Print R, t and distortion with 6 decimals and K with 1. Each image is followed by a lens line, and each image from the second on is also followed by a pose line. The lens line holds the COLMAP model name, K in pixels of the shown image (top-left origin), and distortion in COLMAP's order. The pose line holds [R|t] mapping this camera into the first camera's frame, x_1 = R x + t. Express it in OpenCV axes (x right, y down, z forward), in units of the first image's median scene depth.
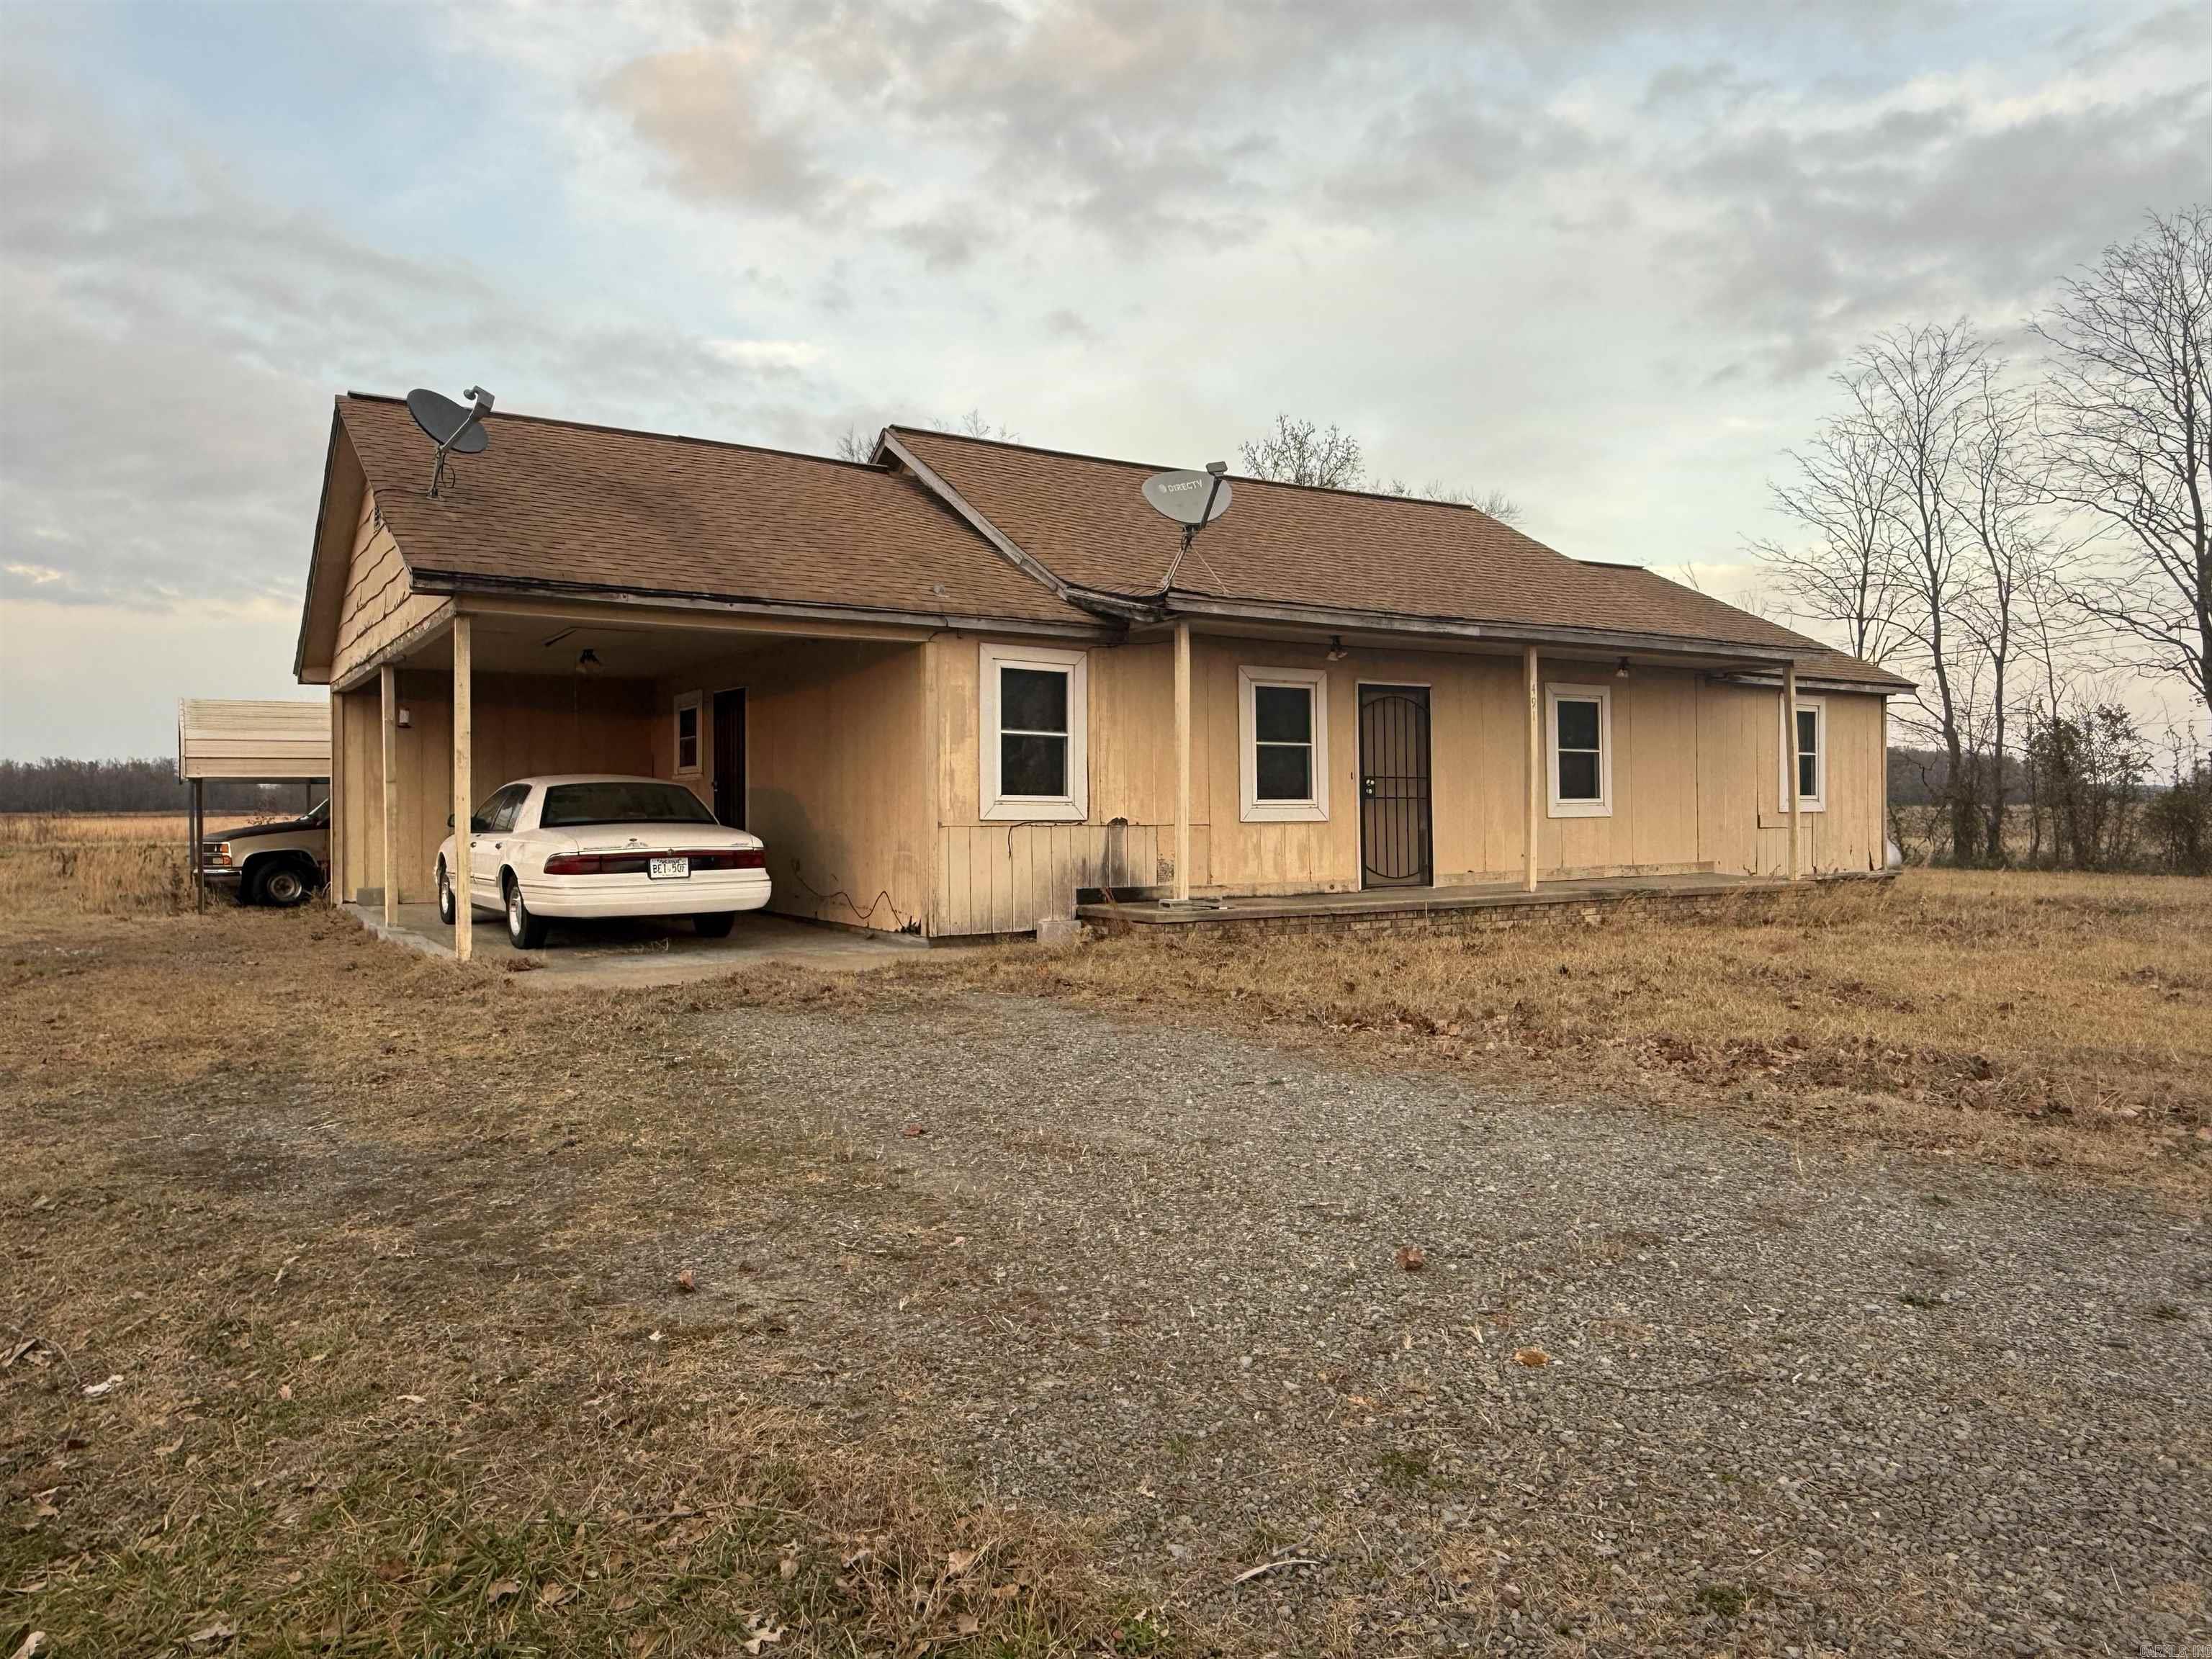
lens RADIAL K [[1487.1, 0, 1106.0], [0, 1487.1, 829.5], [0, 0, 1]] dist [0.000101, 0.000040]
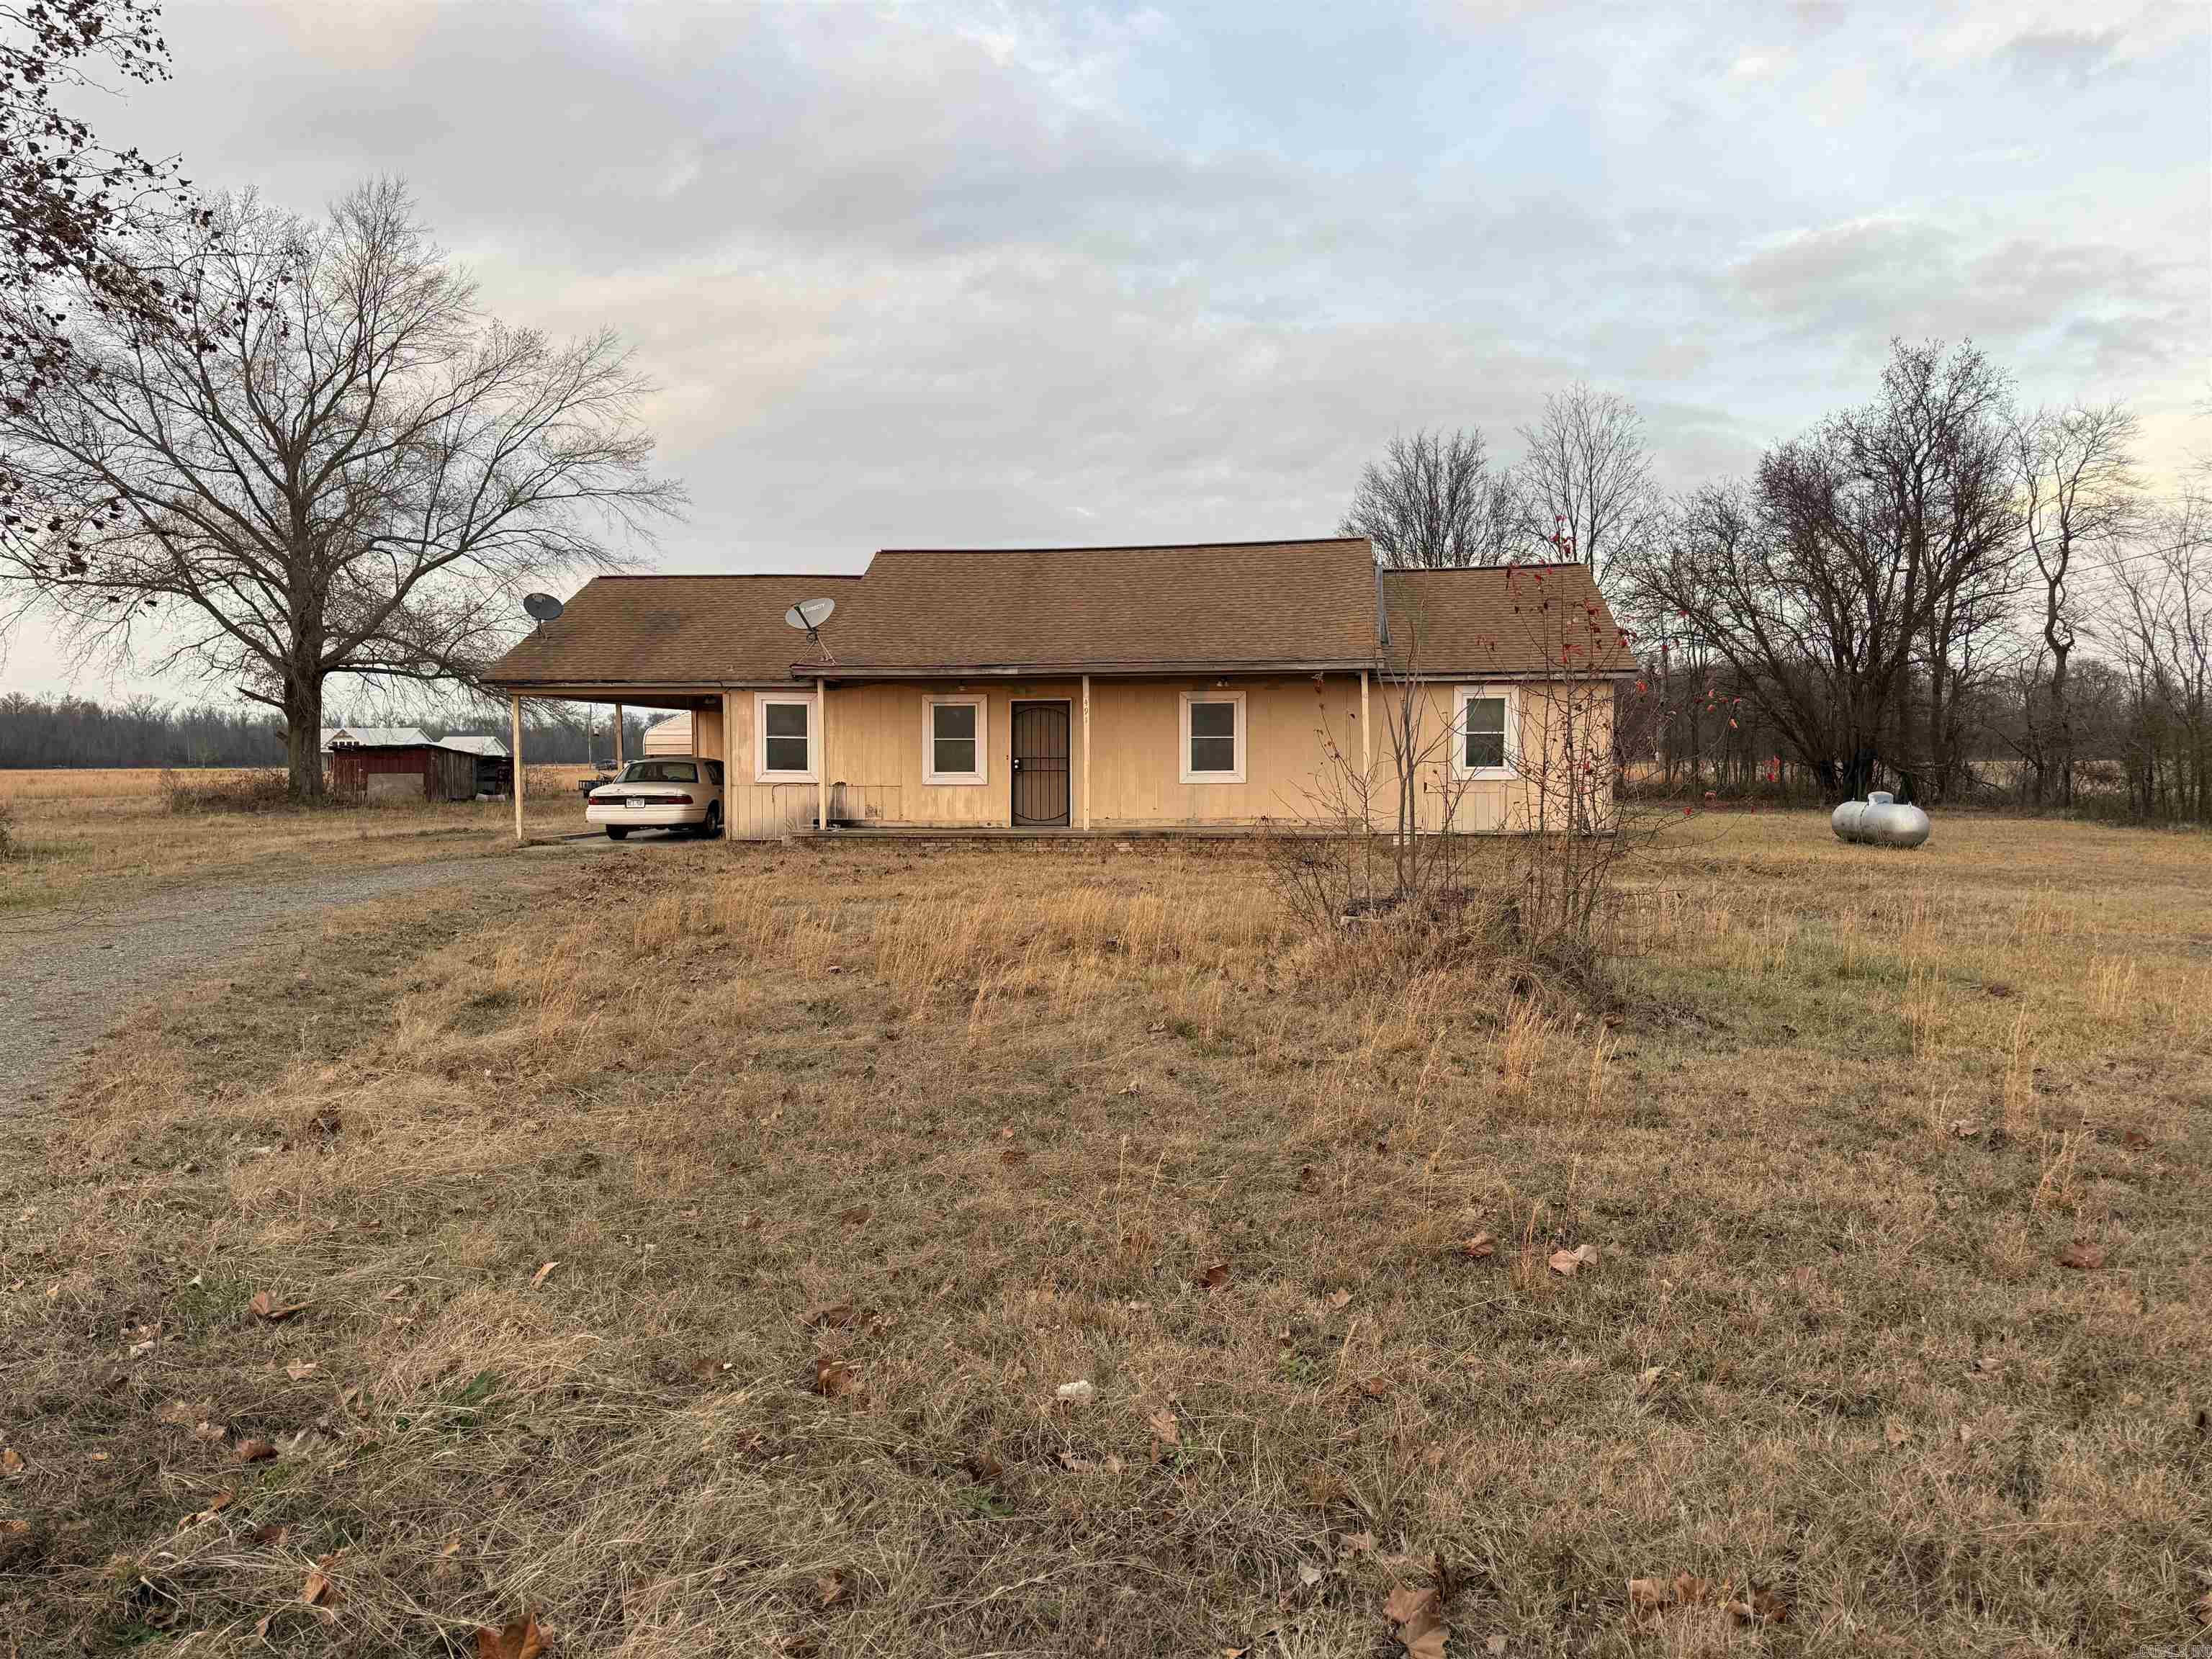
lens RADIAL K [[1573.2, 0, 1106.0], [0, 1573.2, 829.5], [0, 0, 1]] dist [0.035312, -0.001576]
pose [[0.776737, 0.030912, -0.629065, 1.391975], [-0.007489, 0.999178, 0.039851, -0.026958], [0.629780, -0.026243, 0.776330, -0.292699]]
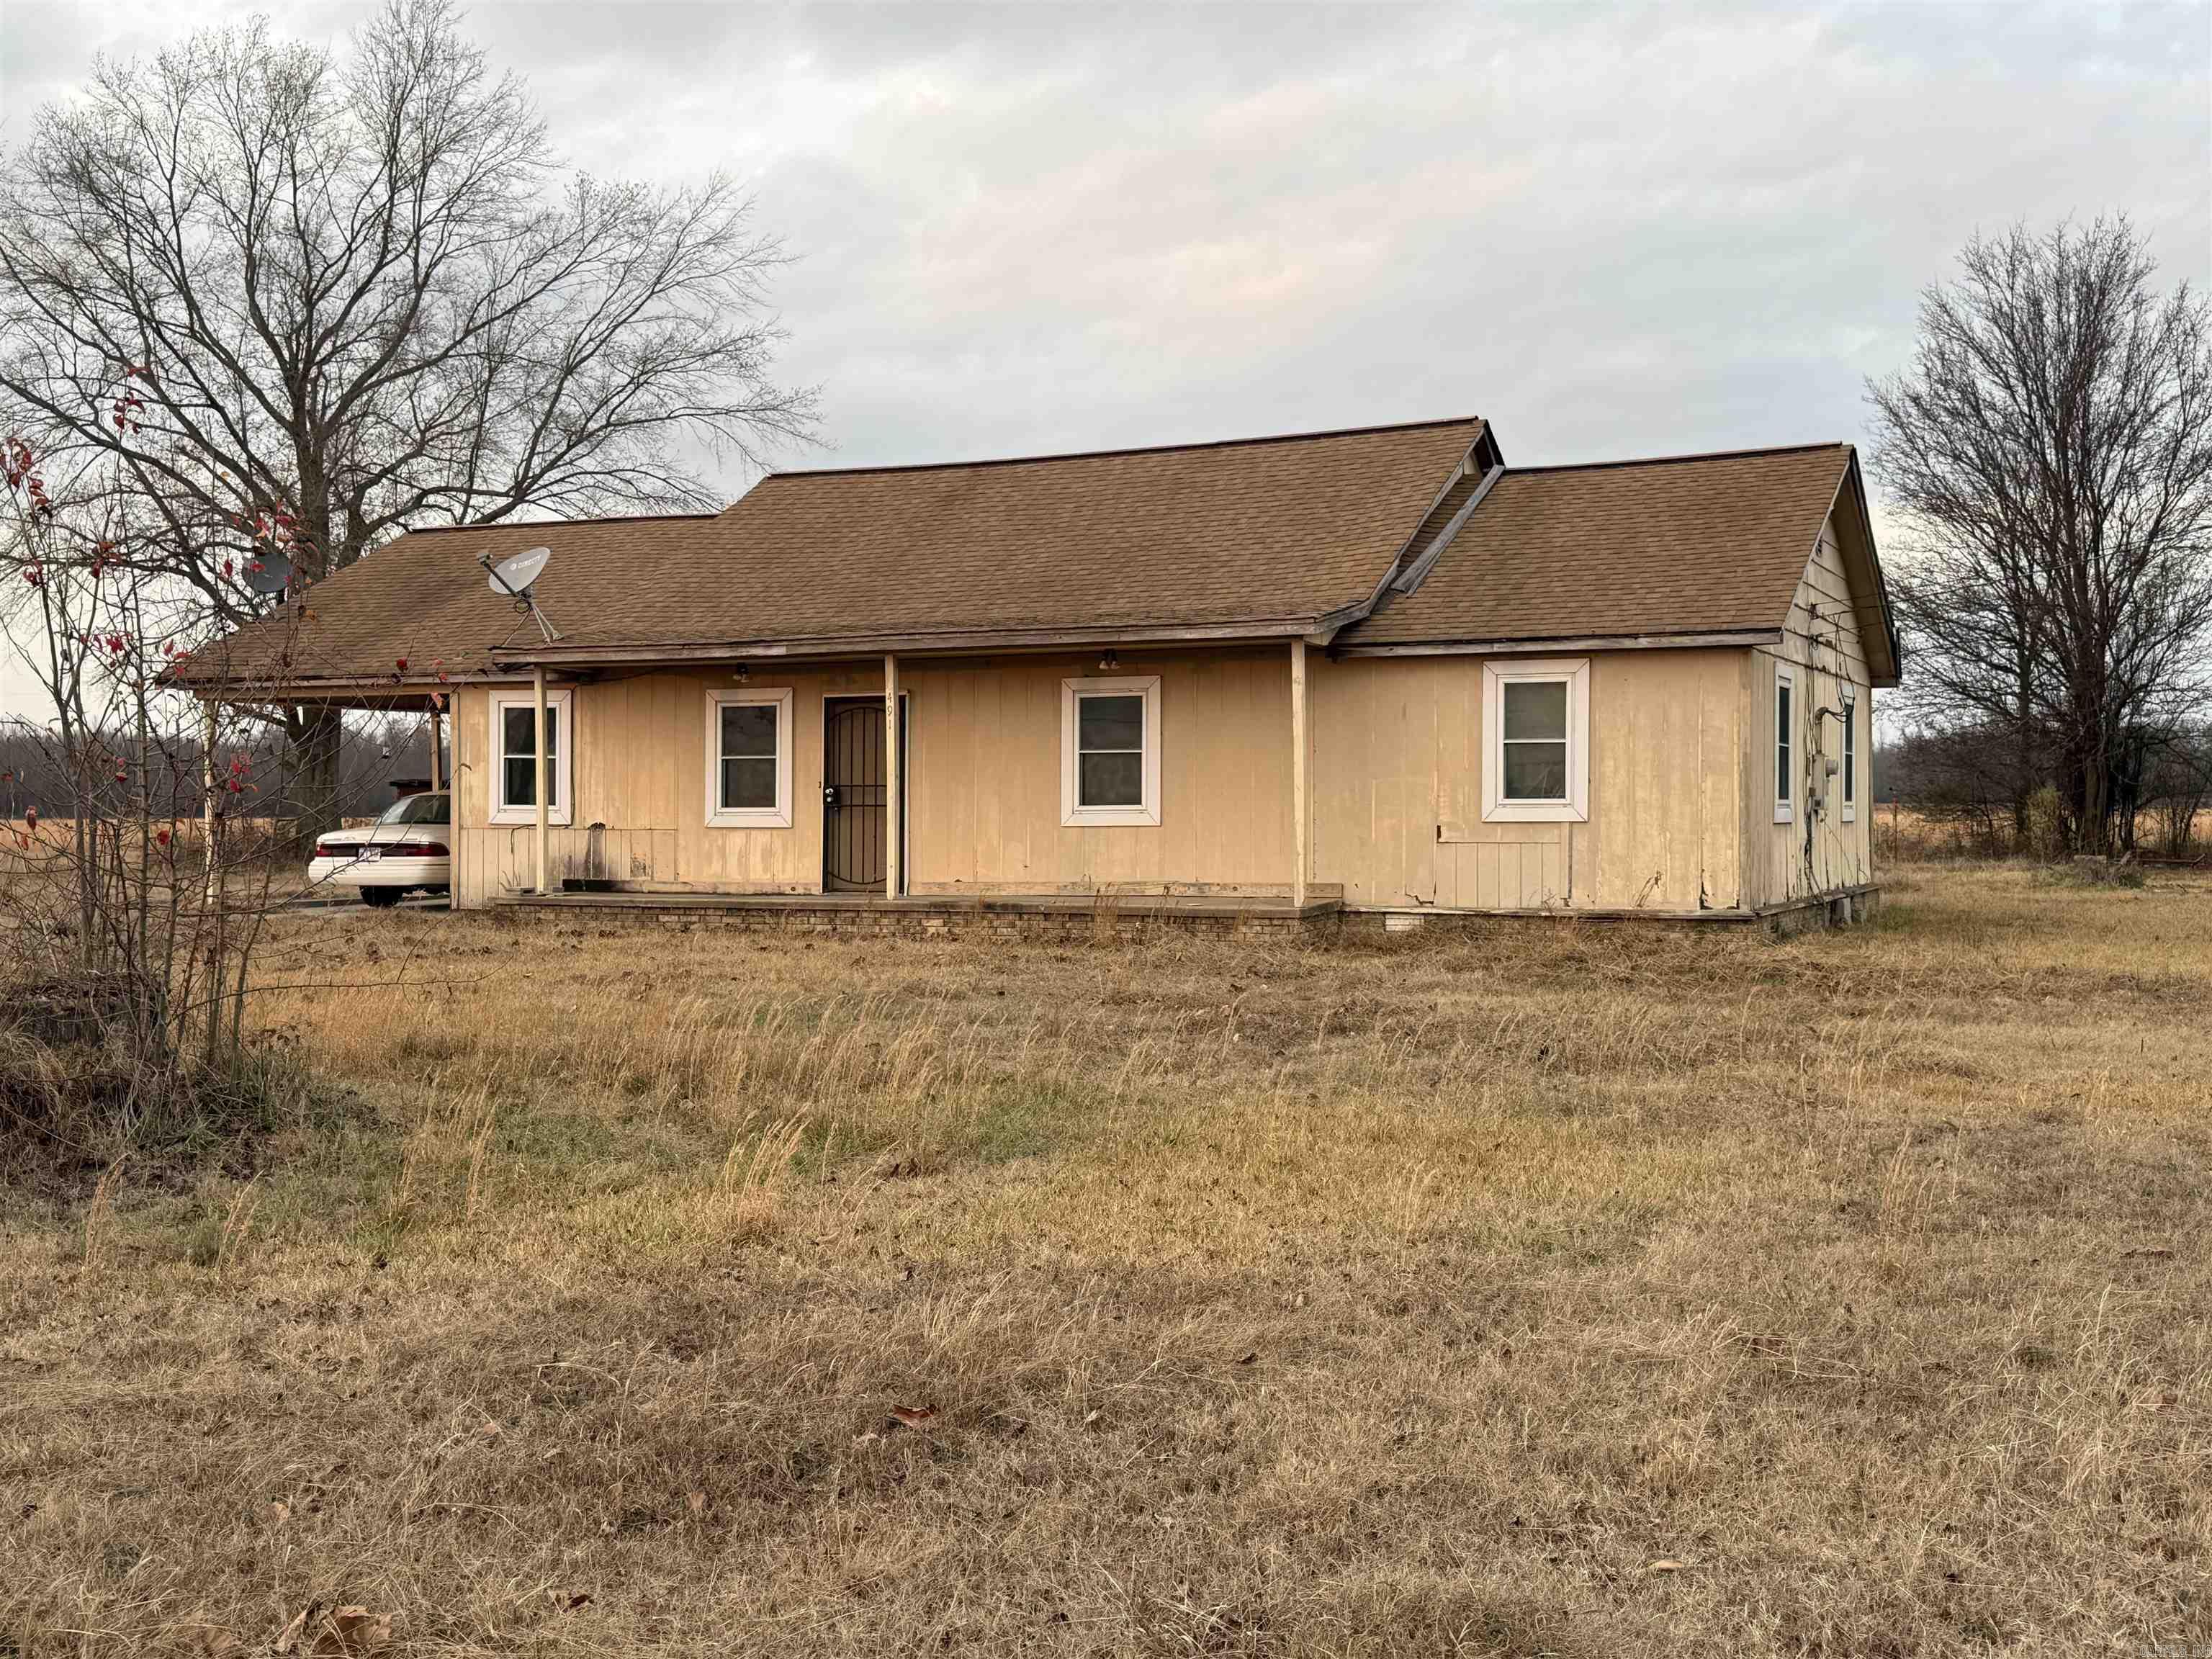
lens RADIAL K [[2496.4, 0, 1106.0], [0, 2496.4, 829.5], [0, 0, 1]] dist [0.076575, 0.004027]
pose [[0.541395, 0.010541, -0.840703, 1.827056], [-0.009624, 0.999934, 0.006340, -0.017911], [0.840714, 0.004659, 0.541460, 0.217435]]
